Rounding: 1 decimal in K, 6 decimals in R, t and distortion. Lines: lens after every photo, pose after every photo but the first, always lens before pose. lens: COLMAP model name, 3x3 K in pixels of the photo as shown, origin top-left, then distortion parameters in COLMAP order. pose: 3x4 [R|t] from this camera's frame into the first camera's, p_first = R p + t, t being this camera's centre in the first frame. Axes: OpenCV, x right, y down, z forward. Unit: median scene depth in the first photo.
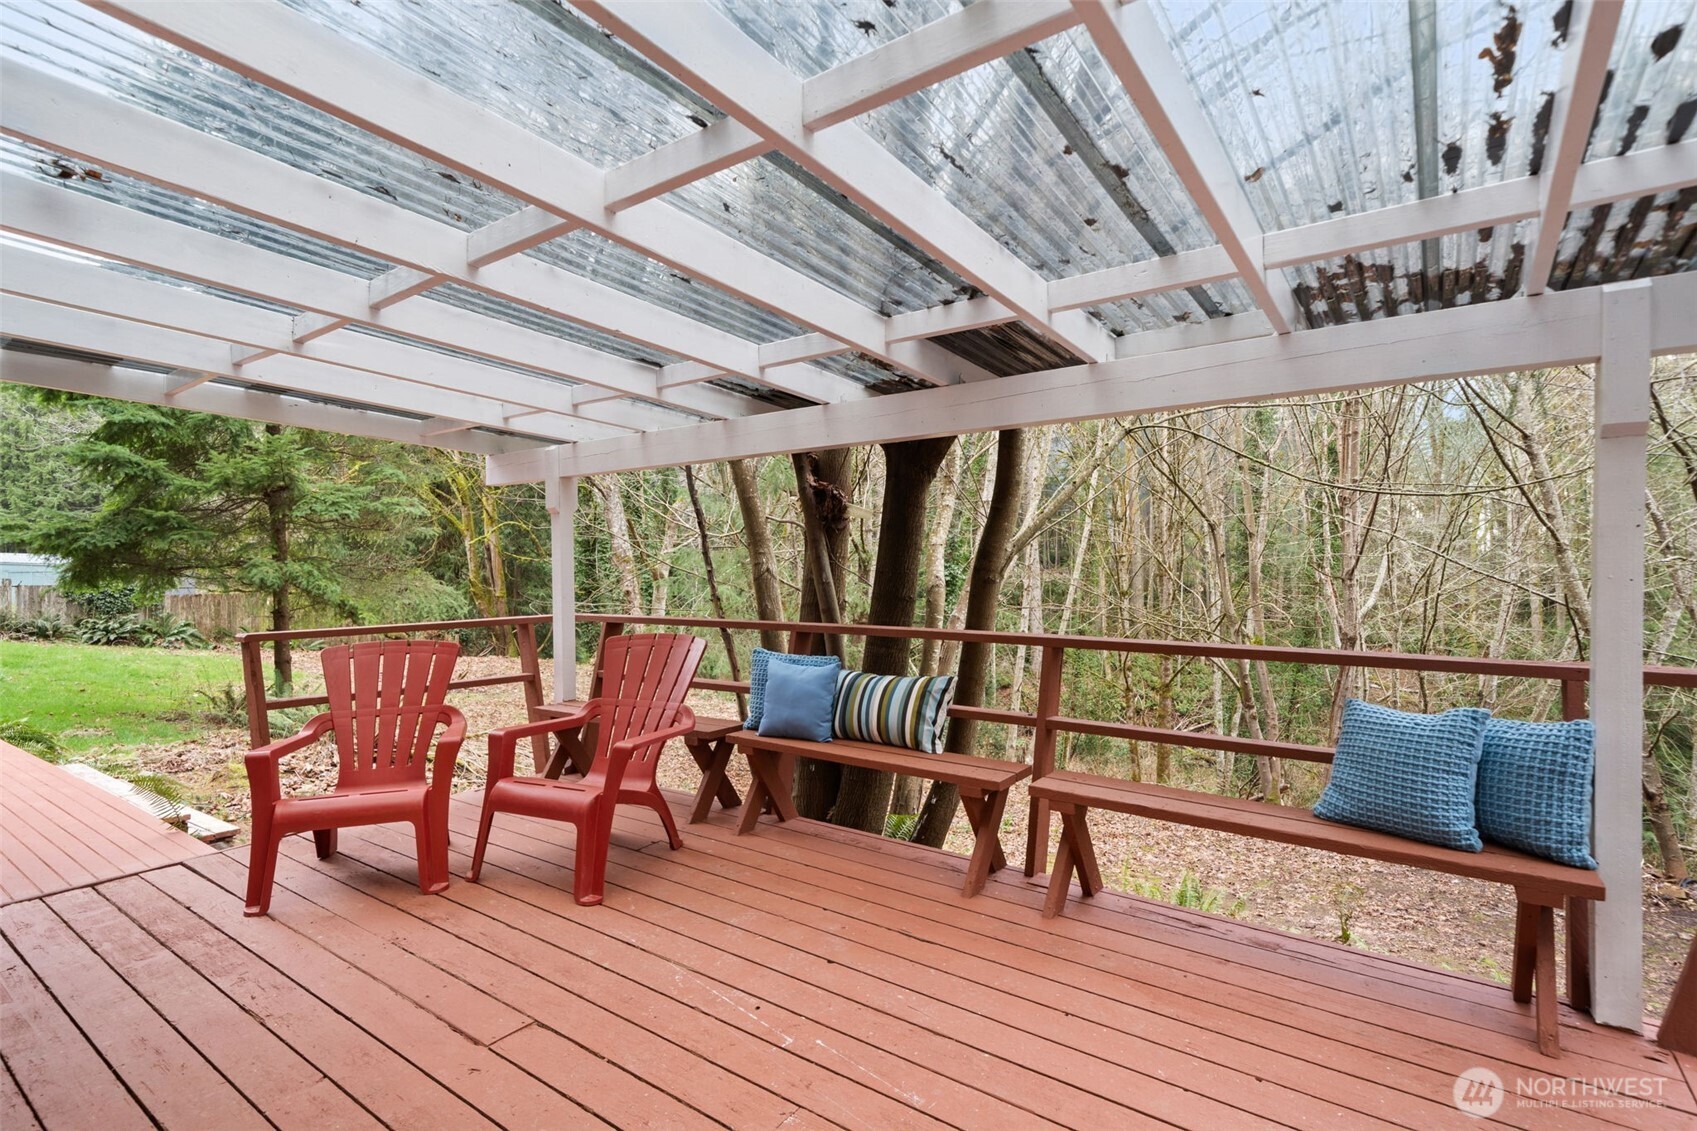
lens RADIAL K [[820.5, 0, 848.2], [0, 820.5, 572.4], [0, 0, 1]] dist [-0.000993, -0.000698]
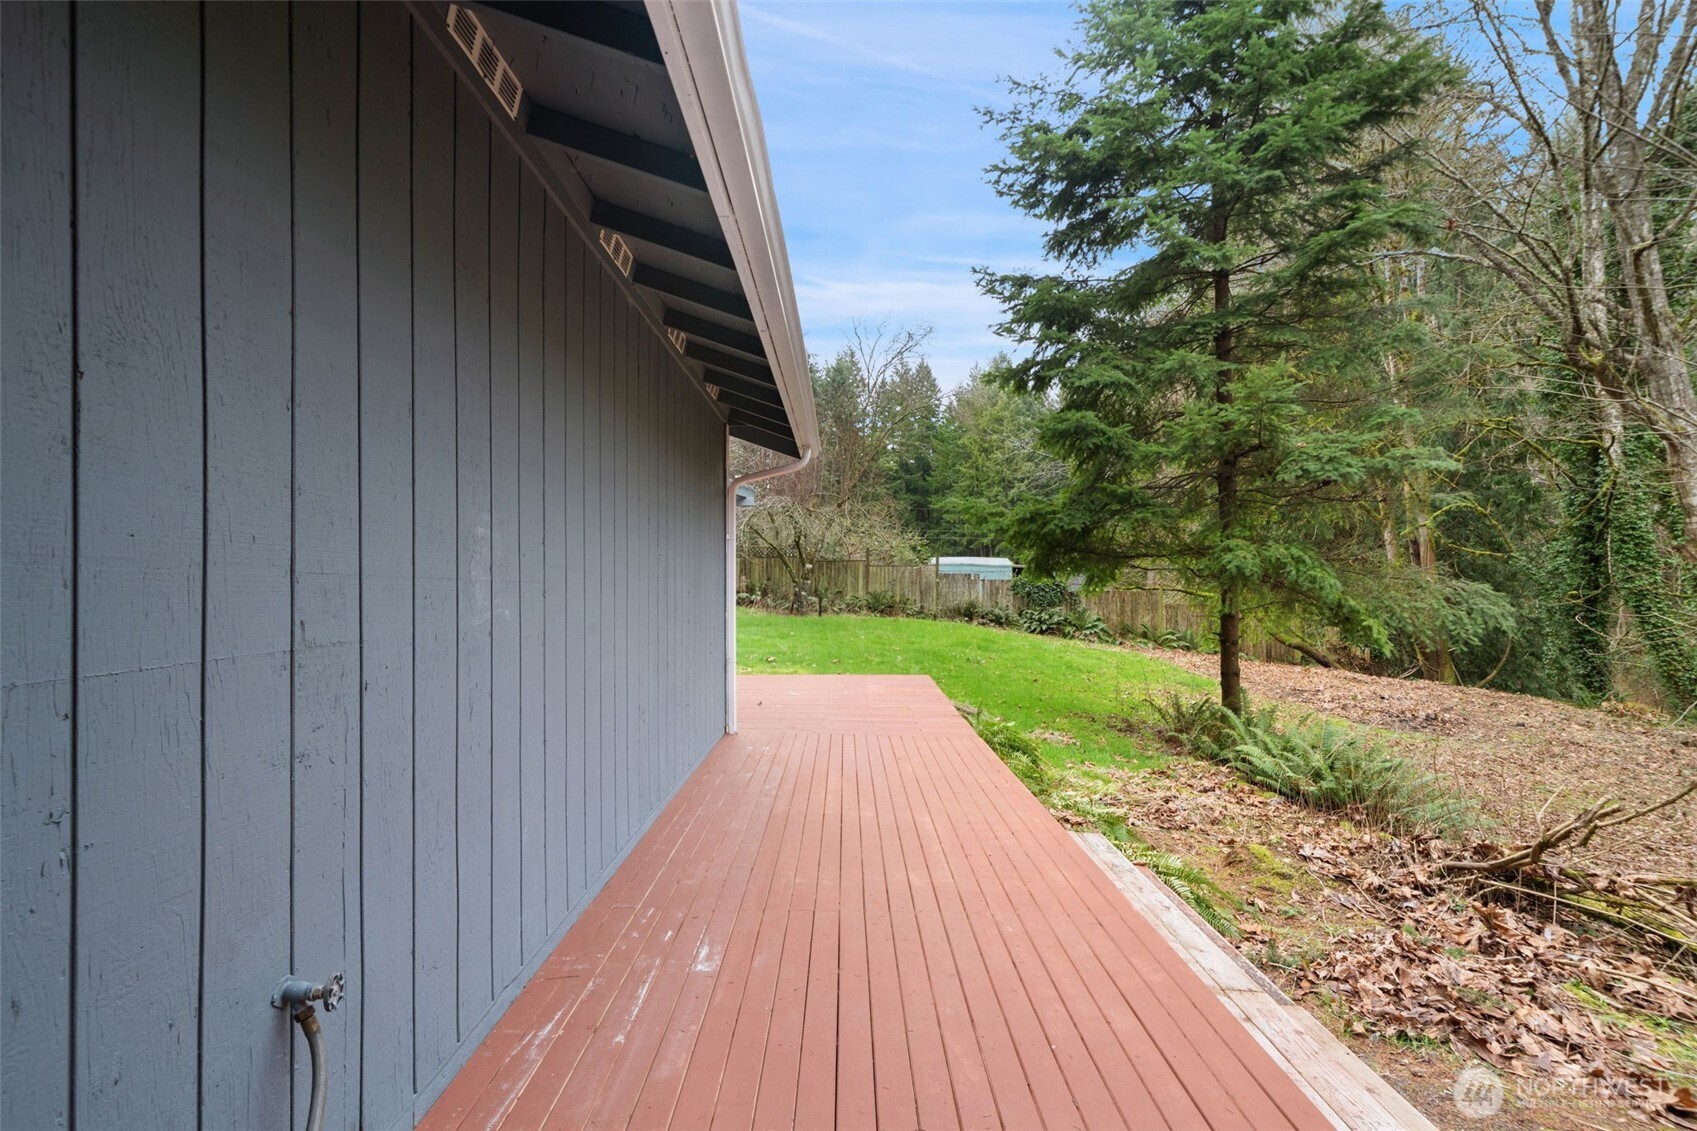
lens RADIAL K [[820.5, 0, 848.2], [0, 820.5, 572.4], [0, 0, 1]] dist [-0.000993, -0.000698]
pose [[0.586856, 0.005916, -0.809670, -0.262583], [-0.011207, 0.999937, -0.000817, 0.014474], [0.809614, 0.009553, 0.586885, 0.225678]]
